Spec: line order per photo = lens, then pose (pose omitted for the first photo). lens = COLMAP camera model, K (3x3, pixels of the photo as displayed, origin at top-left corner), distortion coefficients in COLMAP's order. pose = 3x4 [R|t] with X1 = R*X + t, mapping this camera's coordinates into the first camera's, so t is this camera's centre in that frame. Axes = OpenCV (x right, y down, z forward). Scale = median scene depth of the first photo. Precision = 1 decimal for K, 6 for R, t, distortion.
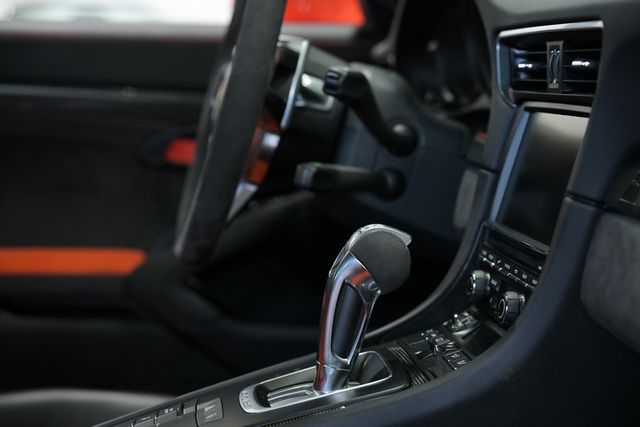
lens RADIAL K [[1193.8, 0, 321.1], [0, 1193.8, 212.5], [0, 0, 1]] dist [-0.016134, 0.000000]
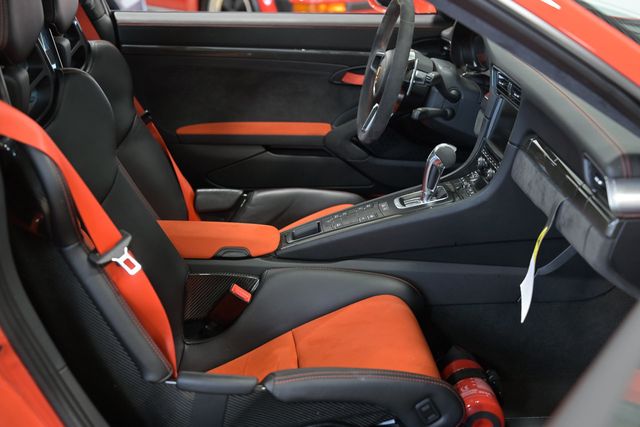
lens RADIAL K [[1021.3, 0, 319.9], [0, 1021.3, 211.1], [0, 0, 1]] dist [0.001924, 0.000000]
pose [[0.998466, 0.019146, -0.051961, -0.112682], [-0.008007, 0.978385, 0.206637, -0.312334], [0.054794, -0.205904, 0.977037, -1.336577]]
